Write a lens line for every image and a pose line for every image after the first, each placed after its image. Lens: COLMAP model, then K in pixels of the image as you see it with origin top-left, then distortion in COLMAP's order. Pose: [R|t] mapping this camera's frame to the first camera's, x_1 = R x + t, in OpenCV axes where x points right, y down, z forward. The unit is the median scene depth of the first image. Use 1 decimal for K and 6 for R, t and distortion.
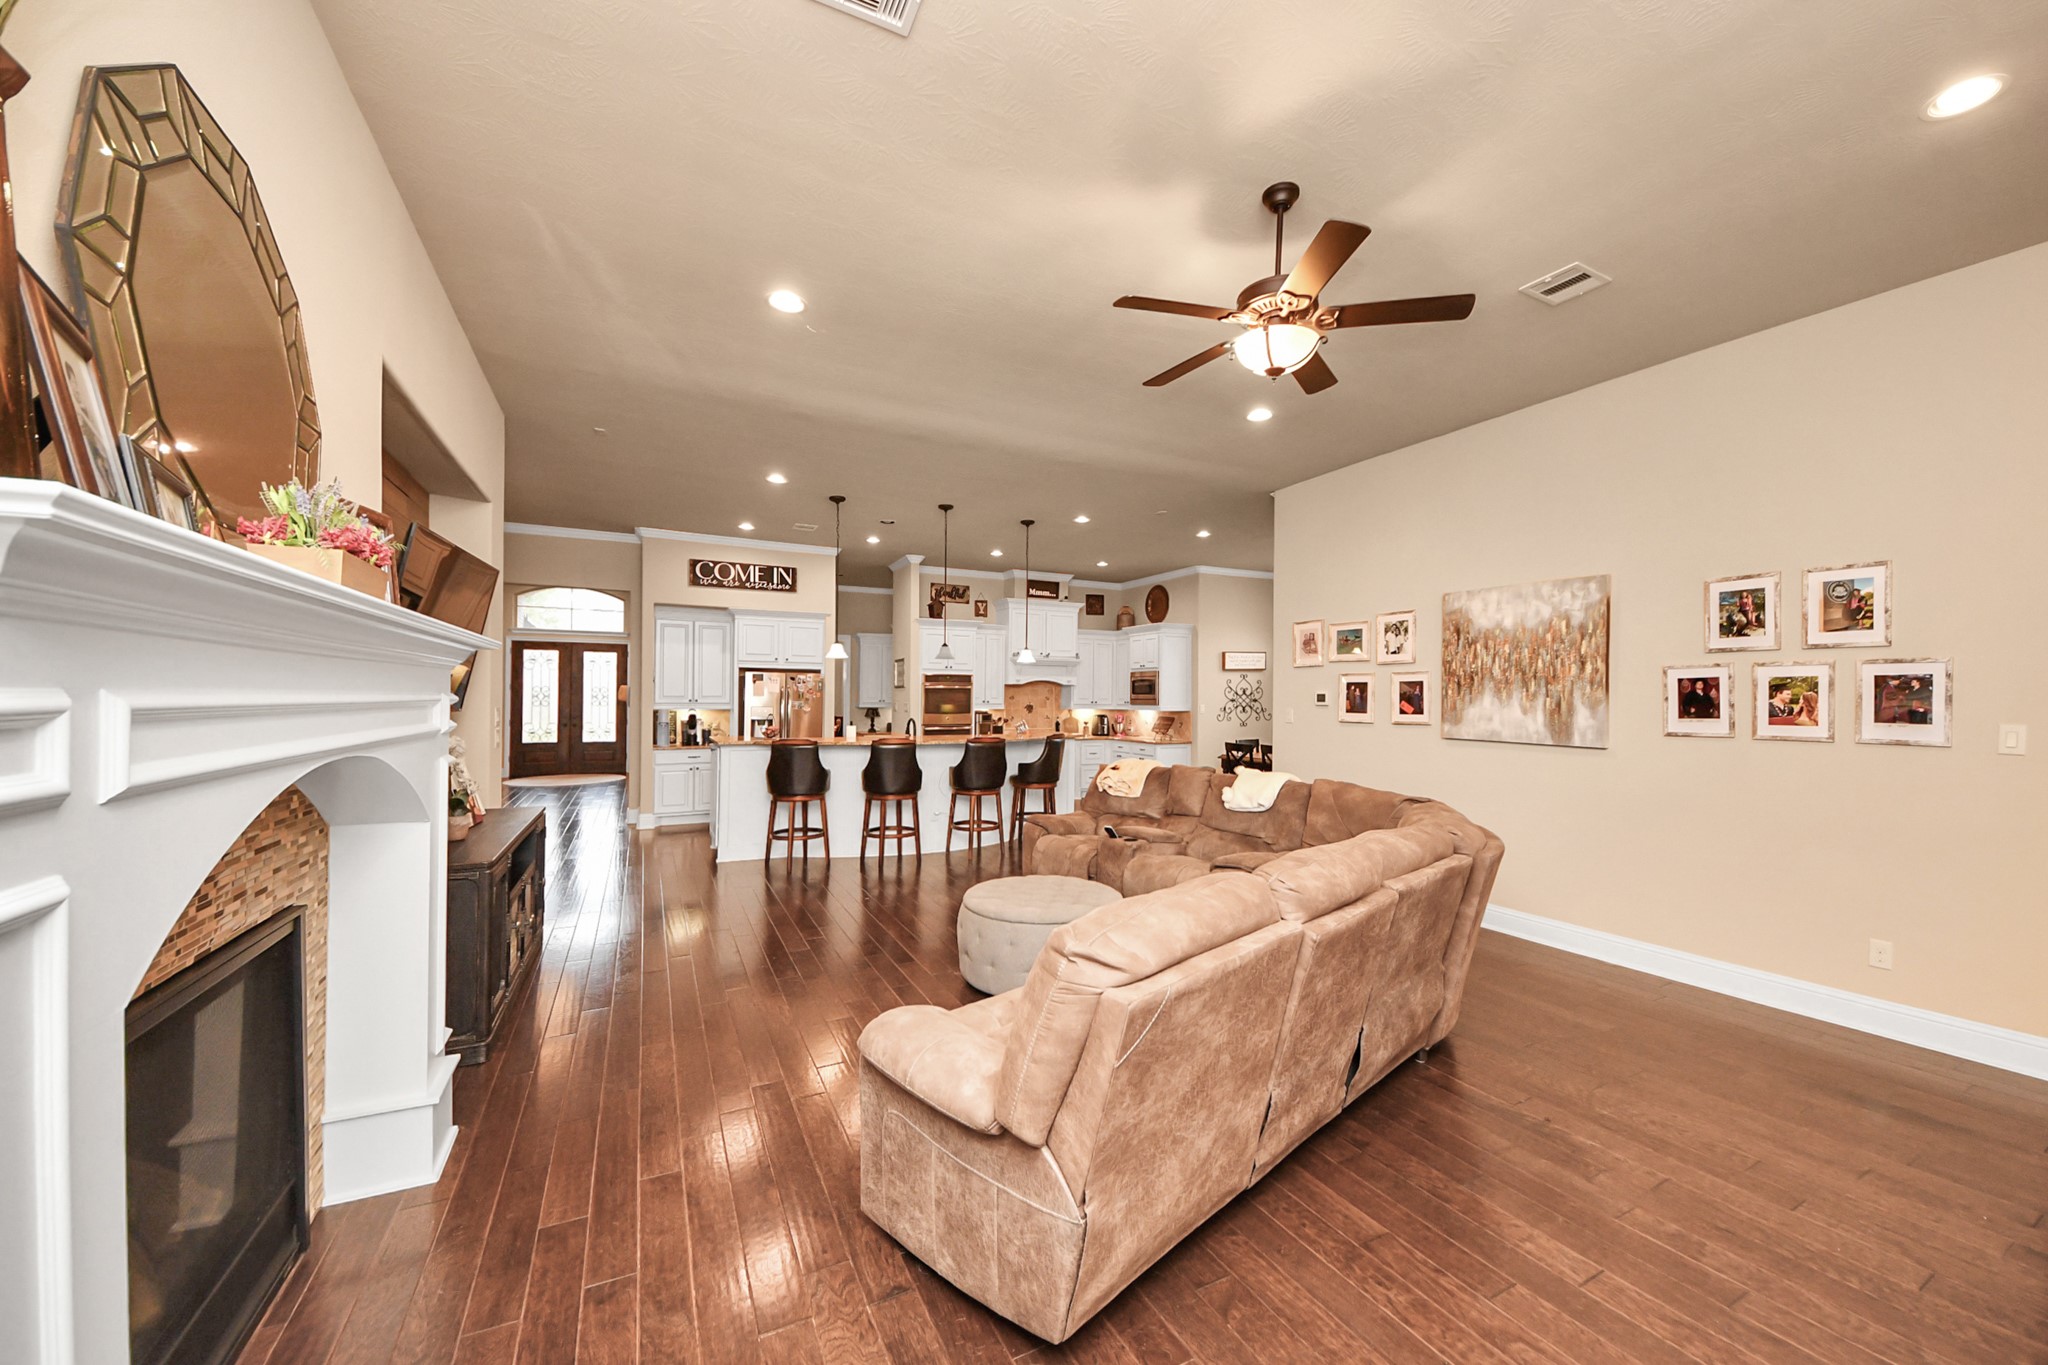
lens RADIAL K [[739.9, 0, 1021.8], [0, 739.9, 698.7], [0, 0, 1]] dist [0.000540, -0.000459]
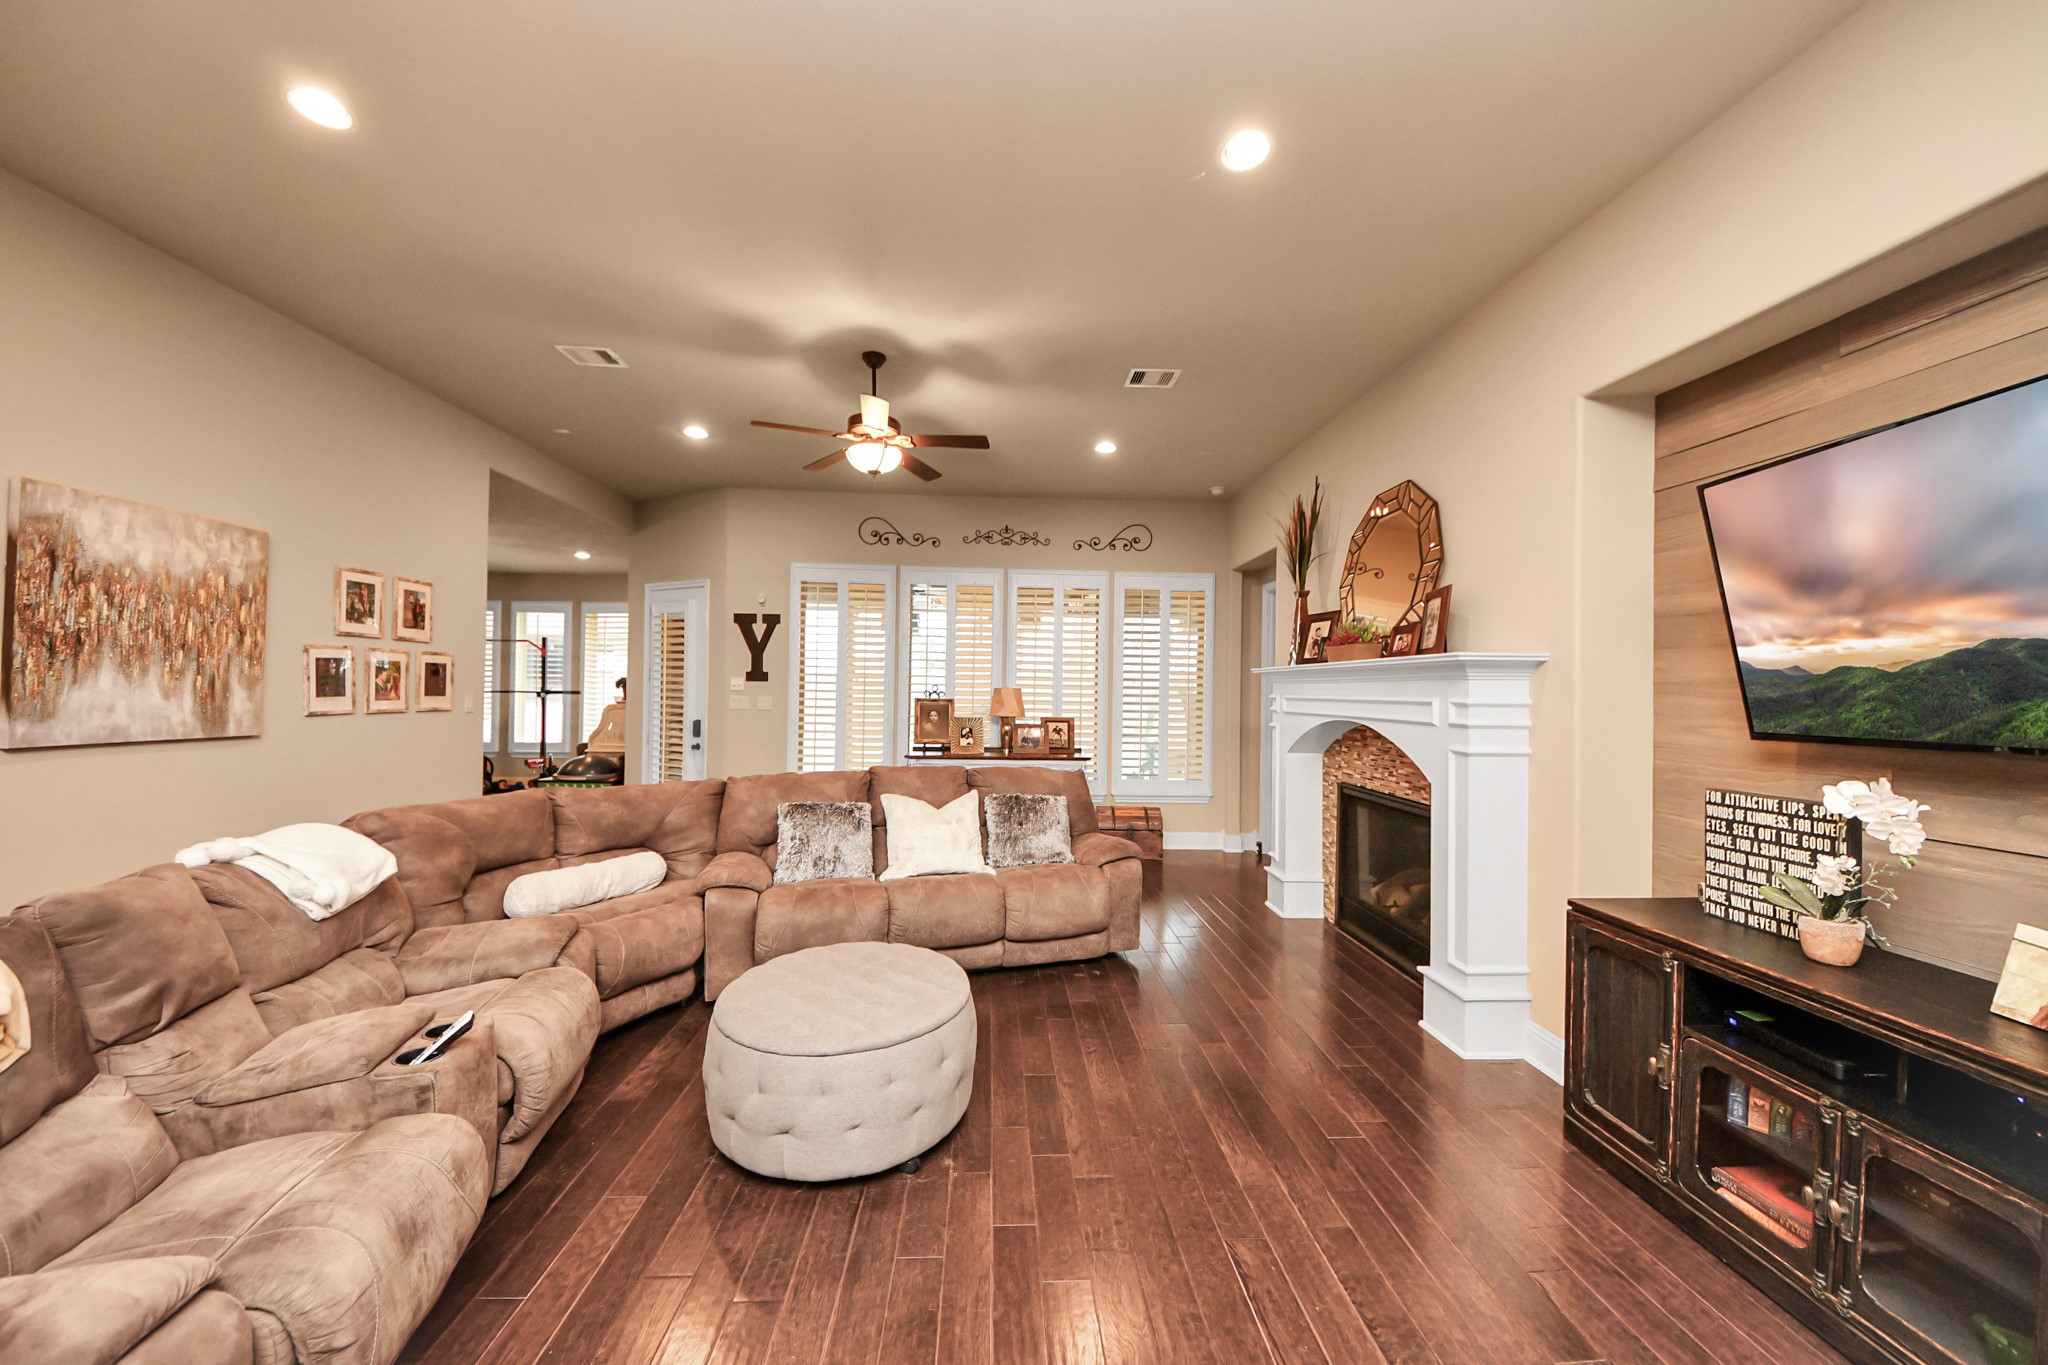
lens RADIAL K [[739.9, 0, 1026.5], [0, 739.9, 684.8], [0, 0, 1]] dist [0.000540, -0.000459]
pose [[-0.912486, -0.010796, 0.408965, -0.356524], [-0.012360, 0.999923, -0.001181, -0.001294], [-0.408921, -0.006133, -0.912549, 1.373147]]
